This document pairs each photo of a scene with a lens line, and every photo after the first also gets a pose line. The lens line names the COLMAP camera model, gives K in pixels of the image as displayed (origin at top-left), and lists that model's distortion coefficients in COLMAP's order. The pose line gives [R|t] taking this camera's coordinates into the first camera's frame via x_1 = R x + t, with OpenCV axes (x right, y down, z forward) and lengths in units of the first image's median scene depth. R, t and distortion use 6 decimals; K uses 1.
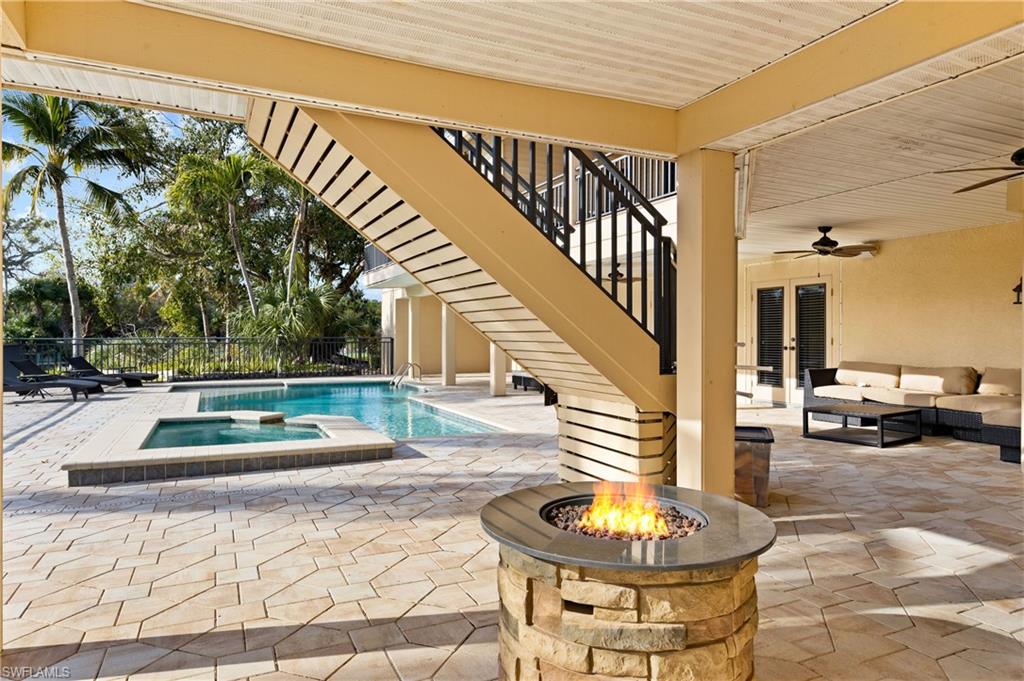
lens RADIAL K [[611.7, 0, 512.1], [0, 611.7, 331.4], [0, 0, 1]] dist [0.001841, -0.001059]
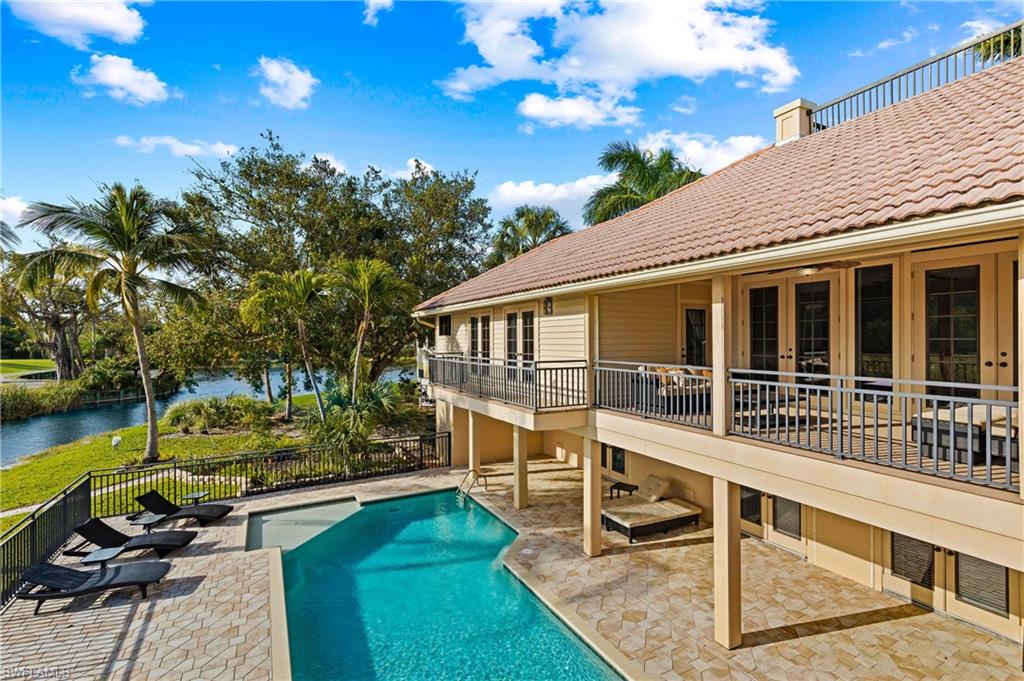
lens RADIAL K [[475.3, 0, 512.0], [0, 475.3, 340.5], [0, 0, 1]] dist [-0.000052, -0.000749]
pose [[0.999655, -0.008939, 0.024710, -0.116262], [0.008713, 0.999919, 0.009241, -0.171902], [-0.024790, -0.009022, 0.999652, 0.176568]]
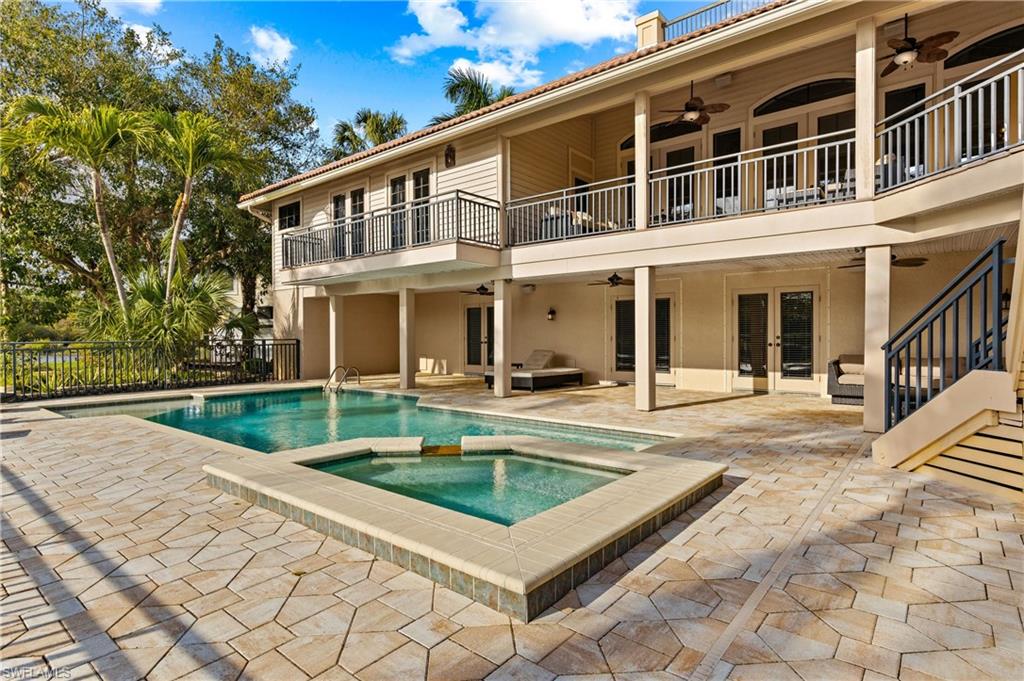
lens RADIAL K [[526.6, 0, 516.4], [0, 526.6, 344.6], [0, 0, 1]] dist [0.012032, -0.000952]
pose [[0.909135, -0.016604, 0.416171, -0.250634], [0.005150, 0.999577, 0.028629, -0.002828], [-0.416471, -0.023885, 0.908835, 0.152385]]
